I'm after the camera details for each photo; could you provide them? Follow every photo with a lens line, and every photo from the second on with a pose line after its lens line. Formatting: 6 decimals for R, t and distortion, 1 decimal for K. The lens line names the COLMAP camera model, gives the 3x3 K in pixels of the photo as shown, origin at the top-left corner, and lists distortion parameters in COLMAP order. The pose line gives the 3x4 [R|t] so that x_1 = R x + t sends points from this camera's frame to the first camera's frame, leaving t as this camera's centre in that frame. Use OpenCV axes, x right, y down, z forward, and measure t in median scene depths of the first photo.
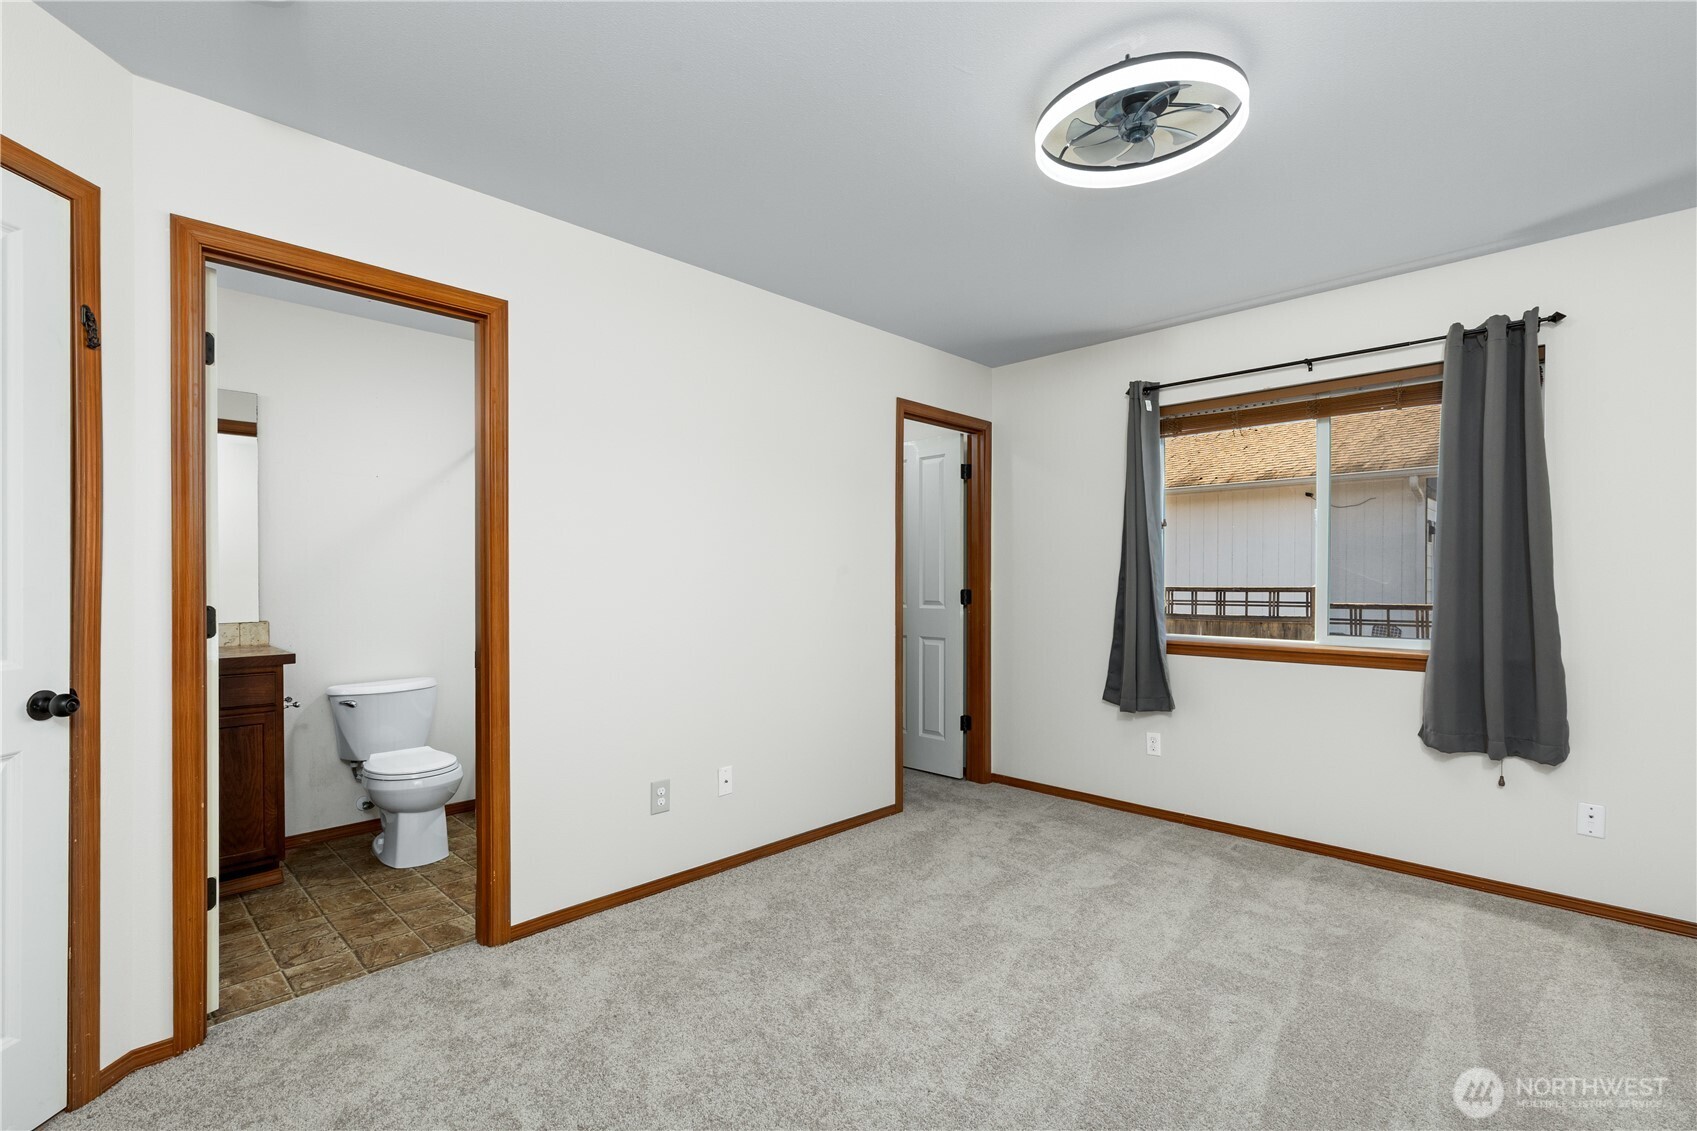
lens RADIAL K [[792.4, 0, 848.5], [0, 792.4, 565.5], [0, 0, 1]] dist [0.013293, 0.000214]
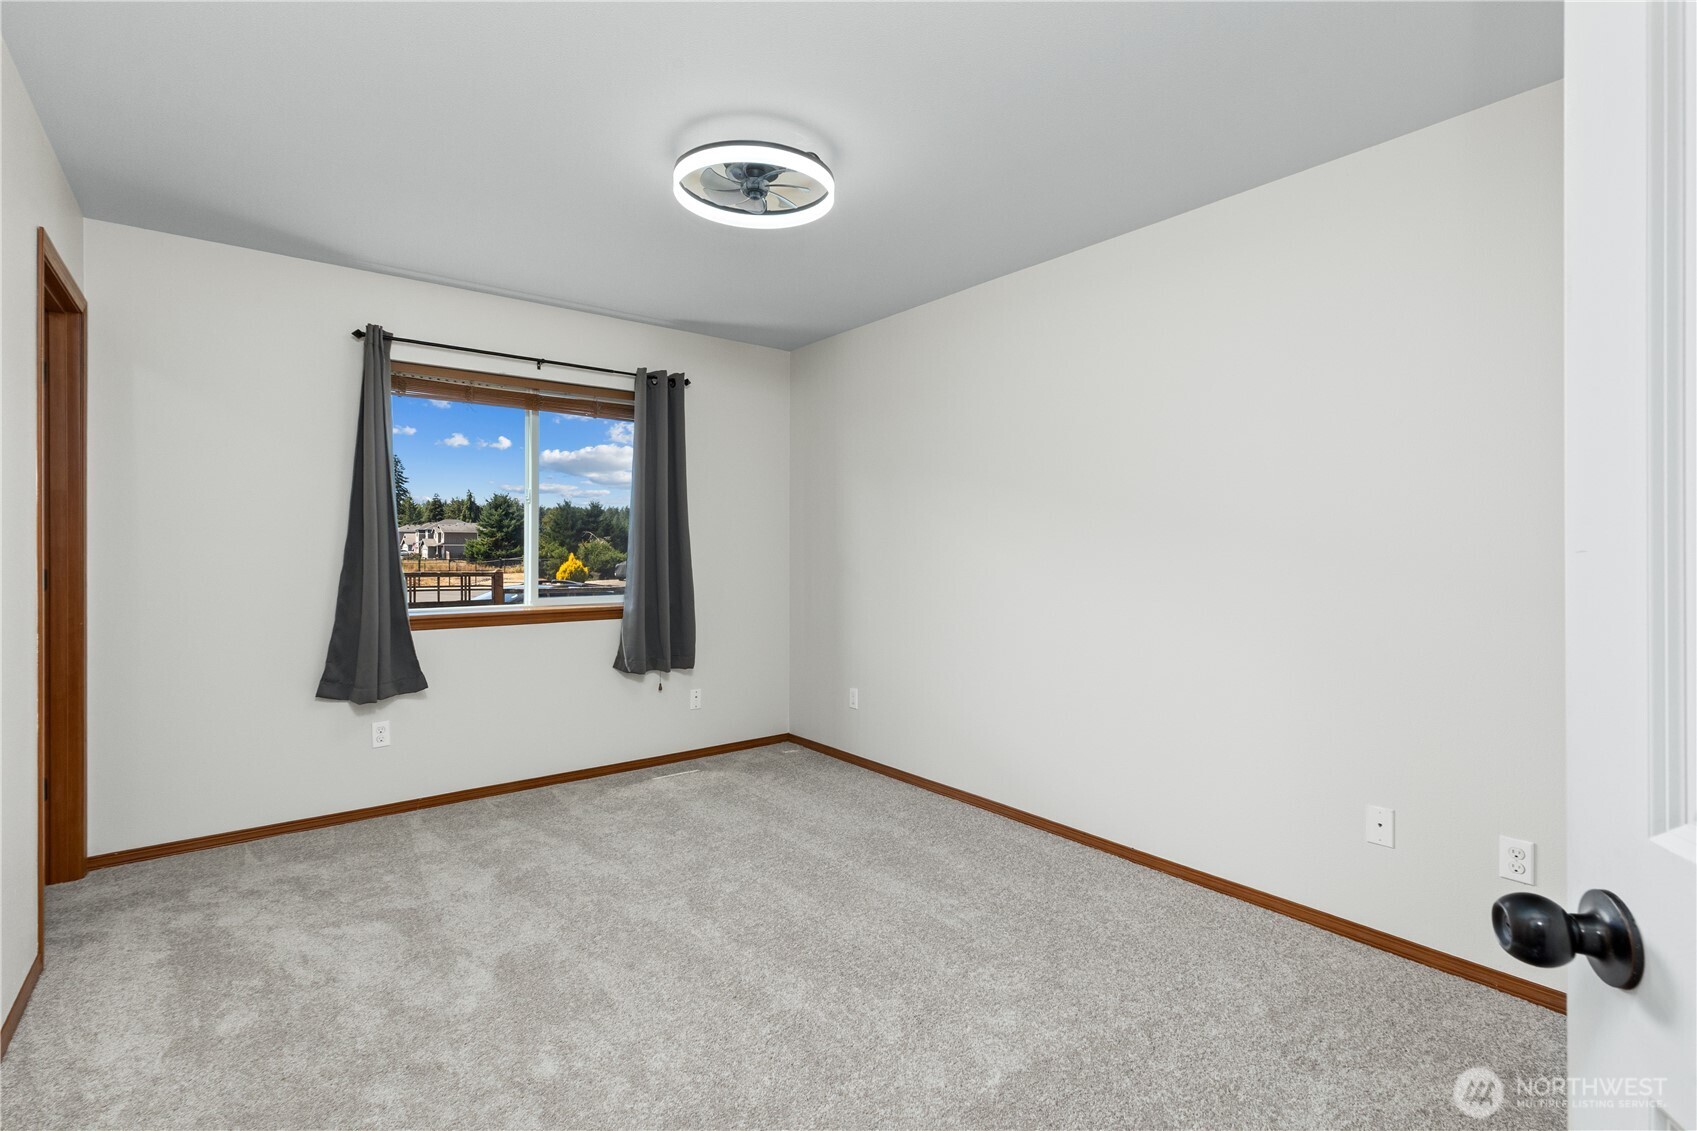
lens RADIAL K [[774.4, 0, 847.3], [0, 774.4, 526.8], [0, 0, 1]] dist [0.001814, 0.000392]
pose [[0.121880, 0.029715, 0.992100, -0.485800], [-0.013070, 0.999513, -0.028332, 0.010446], [-0.992459, -0.009514, 0.122209, 0.428227]]
